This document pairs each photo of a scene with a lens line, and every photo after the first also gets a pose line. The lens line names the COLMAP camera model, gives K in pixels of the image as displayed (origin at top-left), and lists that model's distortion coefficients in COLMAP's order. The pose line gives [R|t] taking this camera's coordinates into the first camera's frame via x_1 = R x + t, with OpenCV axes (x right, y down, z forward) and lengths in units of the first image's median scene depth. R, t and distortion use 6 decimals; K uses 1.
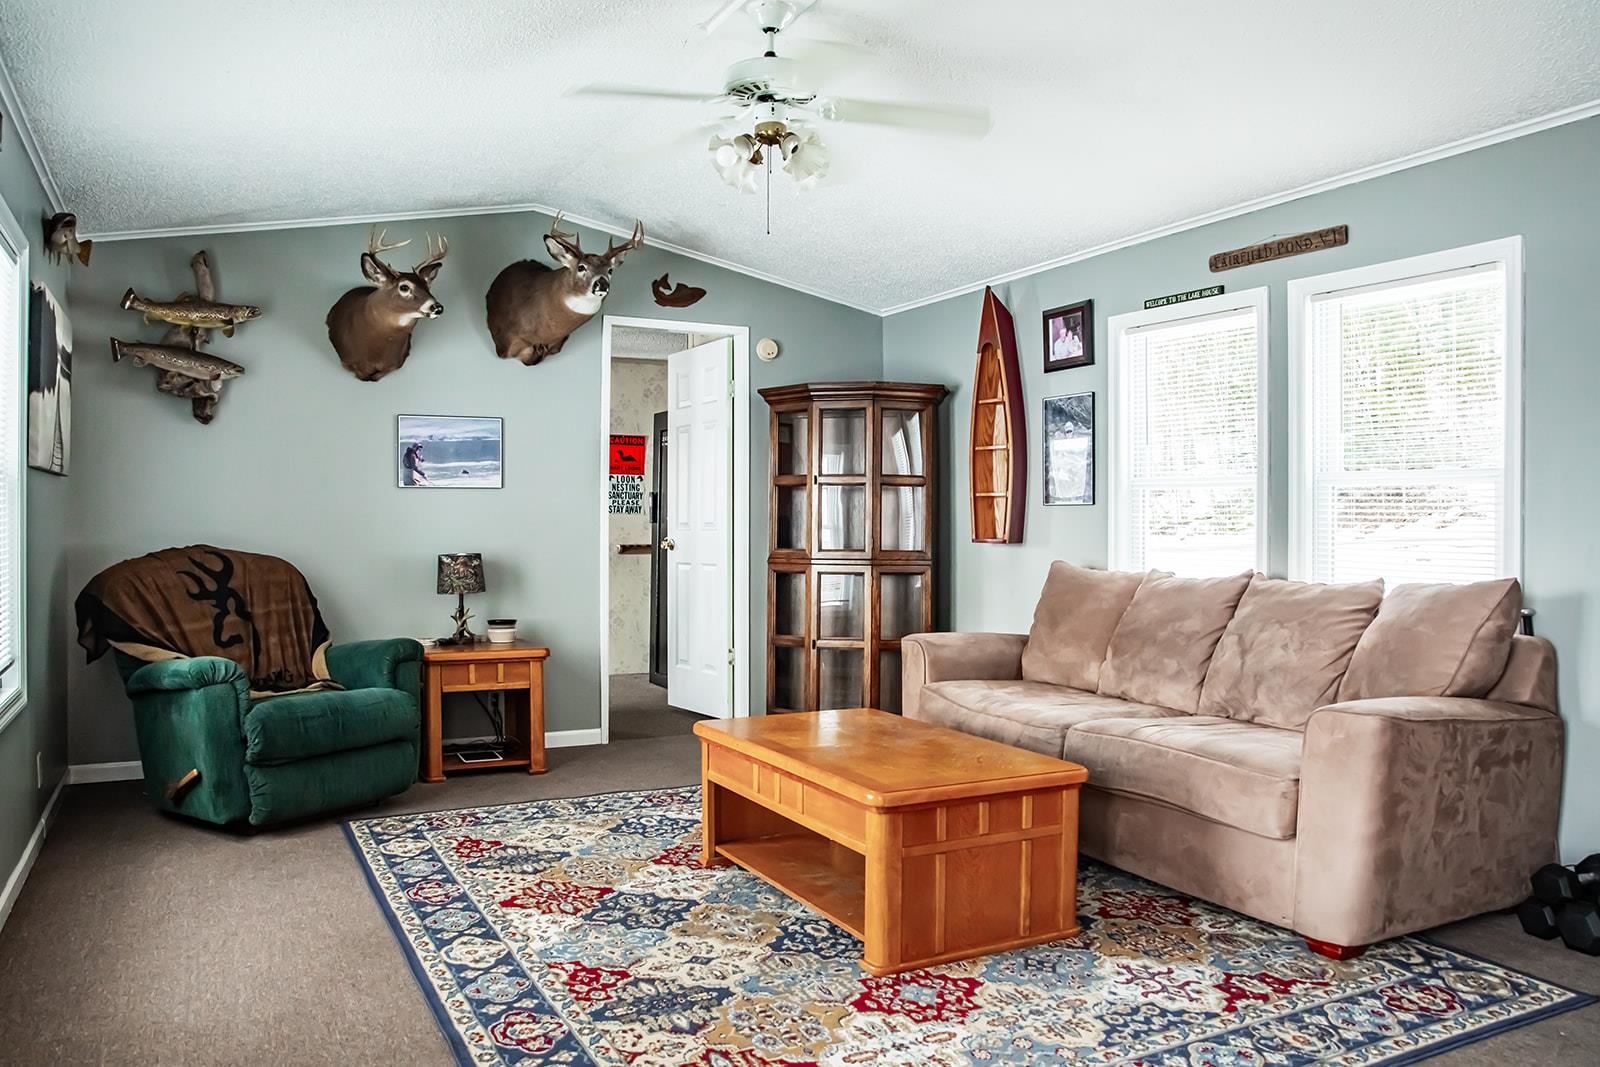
lens RADIAL K [[1095.9, 0, 798.3], [0, 1095.9, 529.9], [0, 0, 1]] dist [-0.111373, 0.082954]
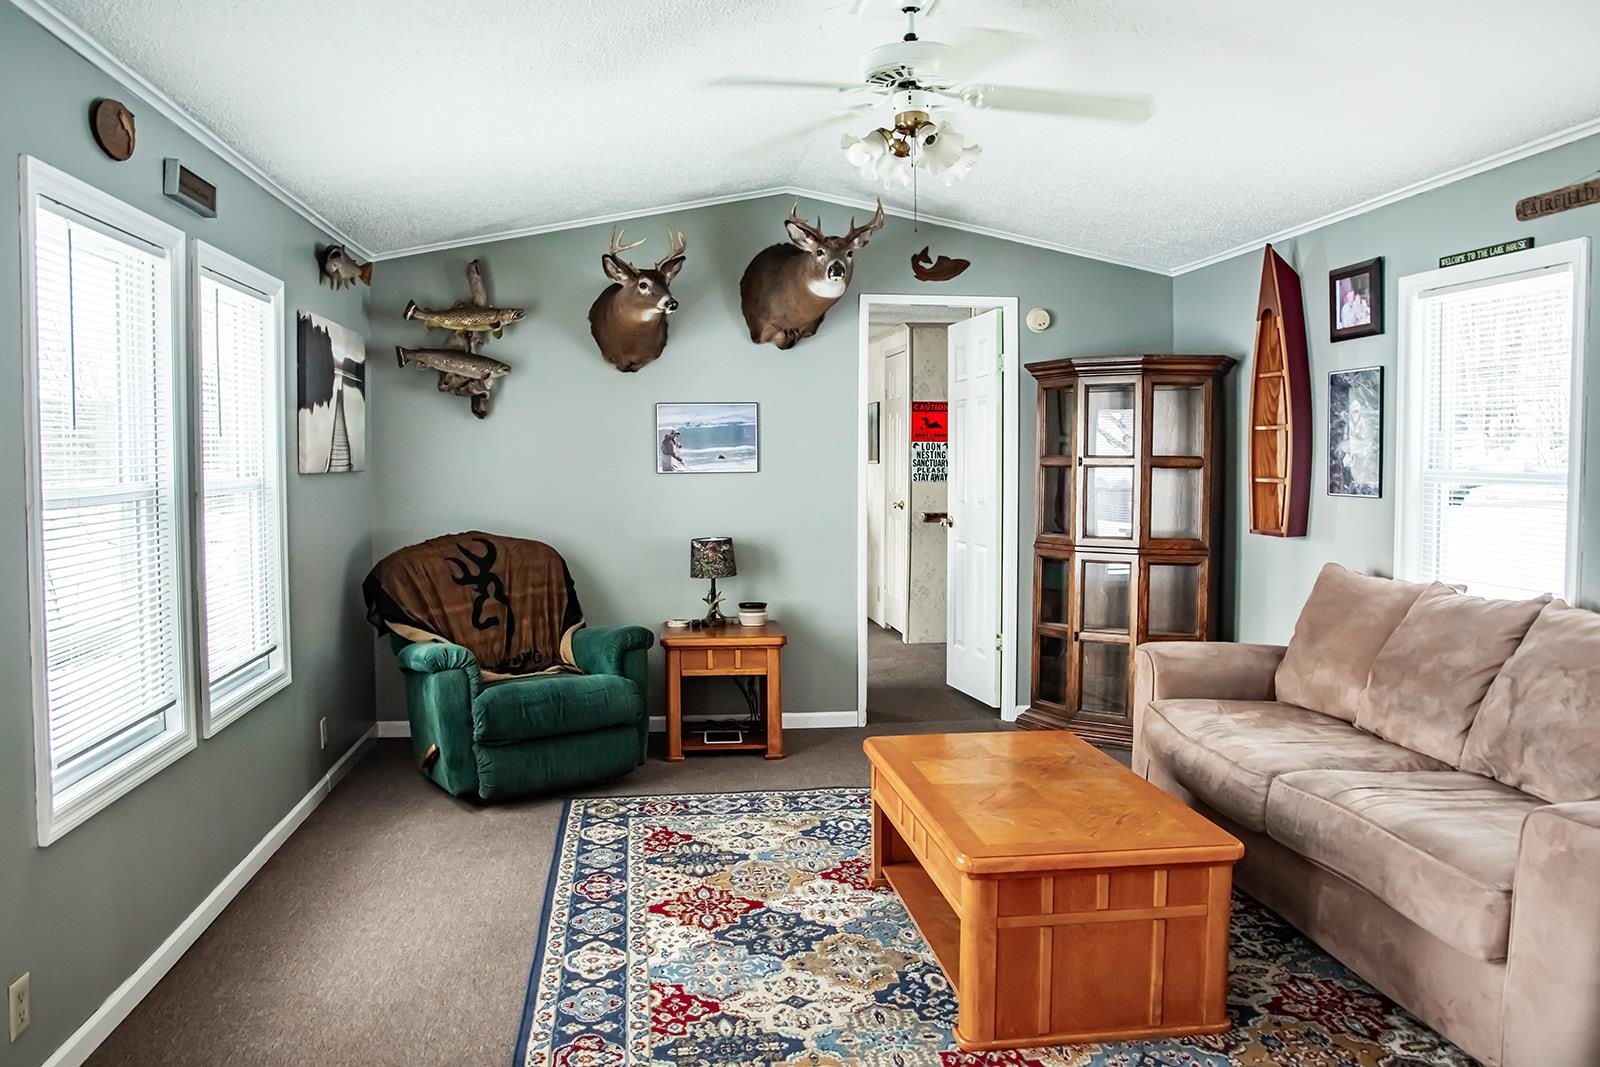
lens RADIAL K [[1102.7, 0, 767.9], [0, 1102.7, 530.9], [0, 0, 1]] dist [-0.103437, 0.065459]
pose [[0.942870, 0.013819, -0.332873, 0.115405], [-0.000083, 0.999149, 0.041244, -0.037894], [0.333160, -0.038860, 0.942069, 0.046771]]
